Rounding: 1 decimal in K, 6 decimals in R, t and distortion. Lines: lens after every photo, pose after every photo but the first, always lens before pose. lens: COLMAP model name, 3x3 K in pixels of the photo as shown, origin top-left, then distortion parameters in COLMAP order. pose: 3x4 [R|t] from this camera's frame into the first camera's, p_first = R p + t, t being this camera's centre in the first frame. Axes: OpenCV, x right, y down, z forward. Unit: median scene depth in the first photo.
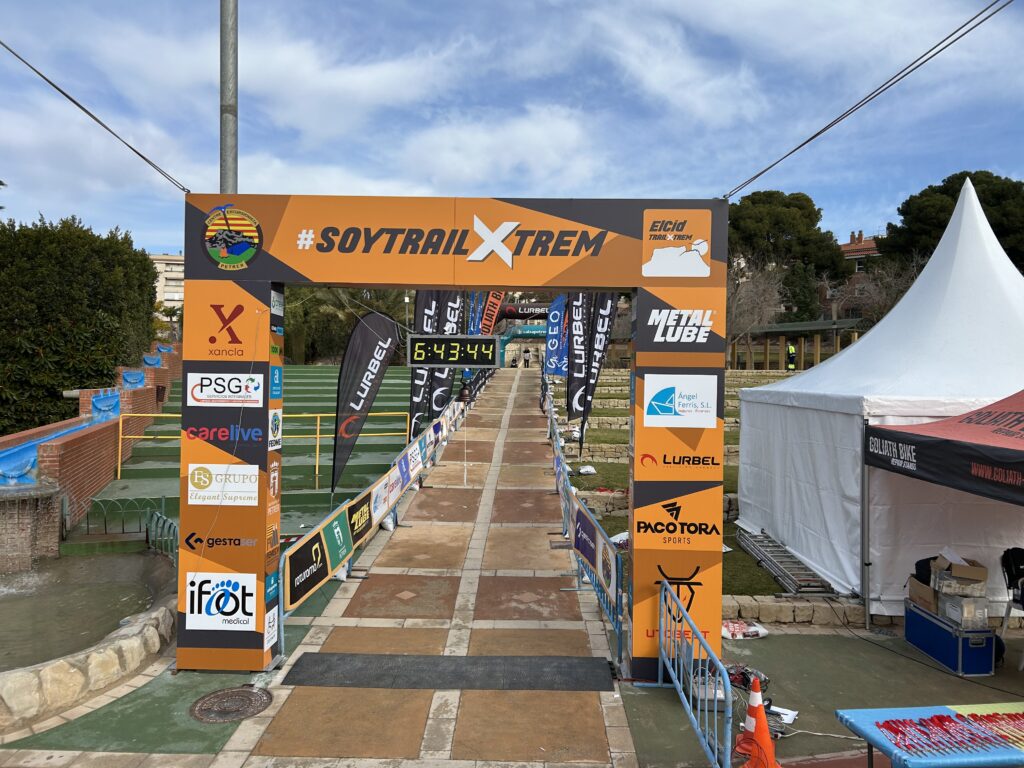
lens RADIAL K [[768.9, 0, 515.1], [0, 768.9, 377.7], [0, 0, 1]] dist [0.060490, -0.083434]
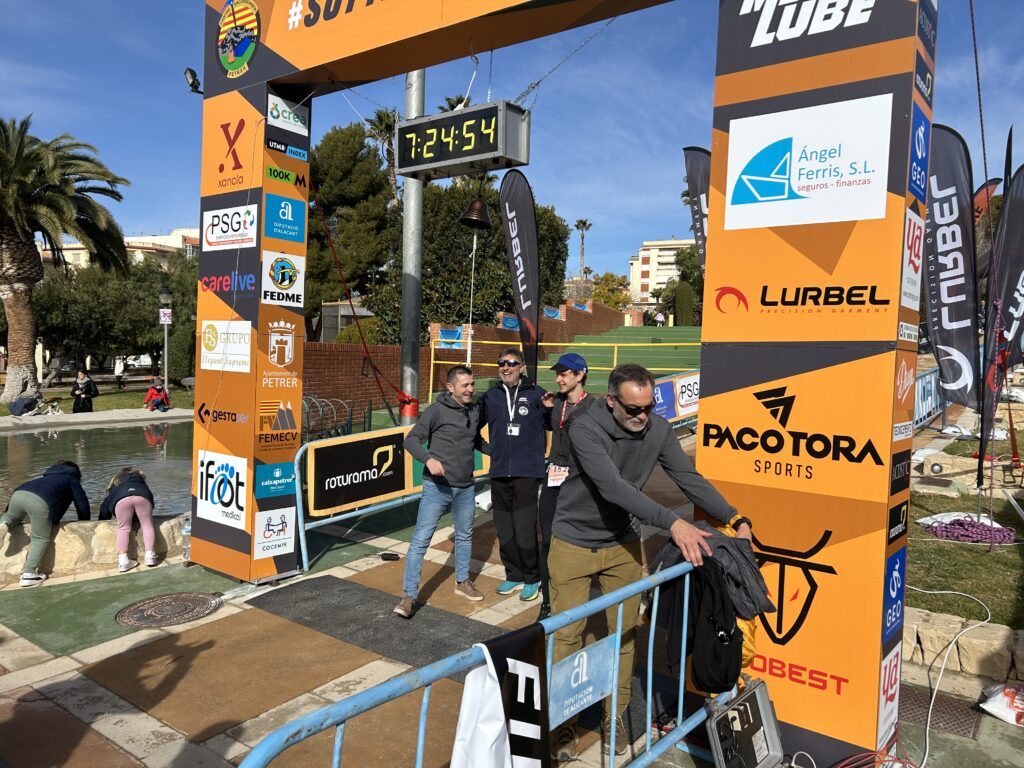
lens RADIAL K [[768.9, 0, 515.1], [0, 768.9, 377.7], [0, 0, 1]] dist [0.060490, -0.083434]
pose [[0.809429, 0.030749, -0.586412, 0.344689], [-0.020342, 0.999497, 0.024332, 0.145463], [0.586865, -0.007767, 0.809648, 0.521947]]
